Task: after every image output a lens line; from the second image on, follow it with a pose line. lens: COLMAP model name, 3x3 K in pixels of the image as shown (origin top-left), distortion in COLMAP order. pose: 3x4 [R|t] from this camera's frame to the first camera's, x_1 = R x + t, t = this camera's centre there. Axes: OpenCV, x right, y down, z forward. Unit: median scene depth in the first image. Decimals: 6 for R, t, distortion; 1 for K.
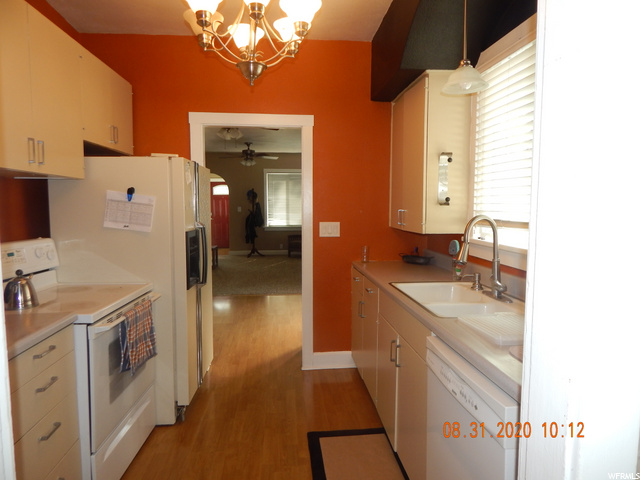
lens RADIAL K [[425.2, 0, 321.1], [0, 425.2, 236.6], [0, 0, 1]] dist [0.029021, 0.001951]
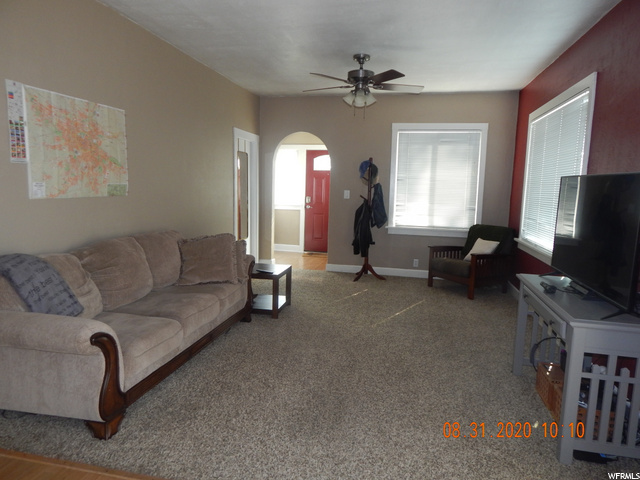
lens RADIAL K [[425.2, 0, 319.0], [0, 425.2, 237.1], [0, 0, 1]] dist [0.029021, 0.001951]
pose [[0.953849, 0.064385, -0.293303, -0.053728], [-0.048782, 0.996993, 0.060216, -0.039188], [0.296298, -0.043129, 0.954121, 0.435113]]
